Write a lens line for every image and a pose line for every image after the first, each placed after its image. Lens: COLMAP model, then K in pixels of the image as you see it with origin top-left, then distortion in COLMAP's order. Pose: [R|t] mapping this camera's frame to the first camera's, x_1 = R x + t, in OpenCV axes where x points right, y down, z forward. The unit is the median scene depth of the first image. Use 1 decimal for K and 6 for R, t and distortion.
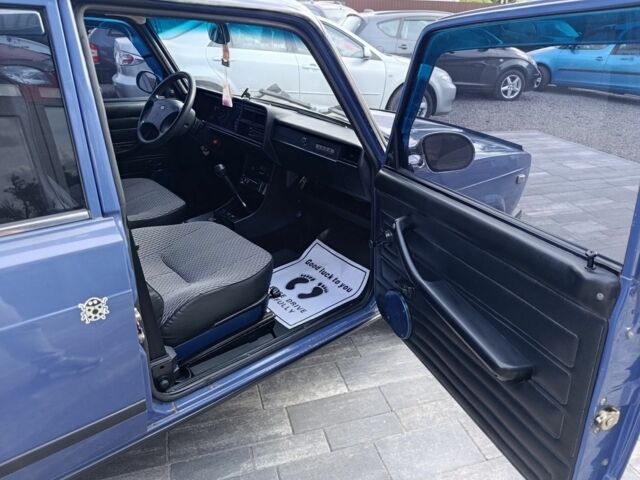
lens RADIAL K [[435.9, 0, 316.4], [0, 435.9, 239.4], [0, 0, 1]] dist [0.014689, -0.028605]
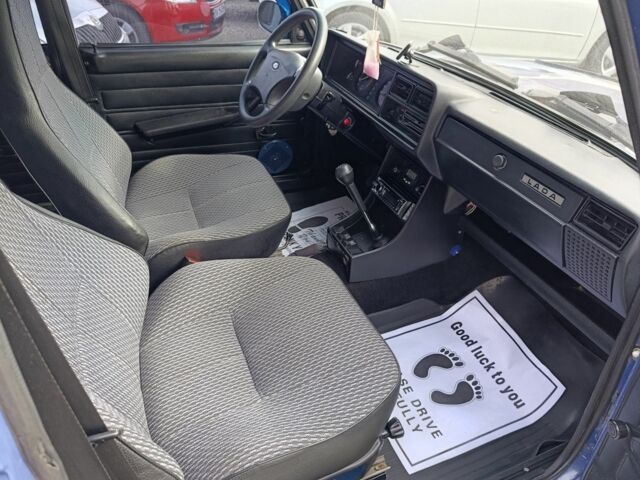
lens RADIAL K [[435.9, 0, 316.4], [0, 435.9, 239.4], [0, 0, 1]] dist [0.014689, -0.028605]
pose [[0.944857, 0.182917, -0.271636, -0.066023], [-0.139188, 0.975128, 0.172489, -0.167677], [0.296431, -0.125169, 0.946816, 0.360001]]
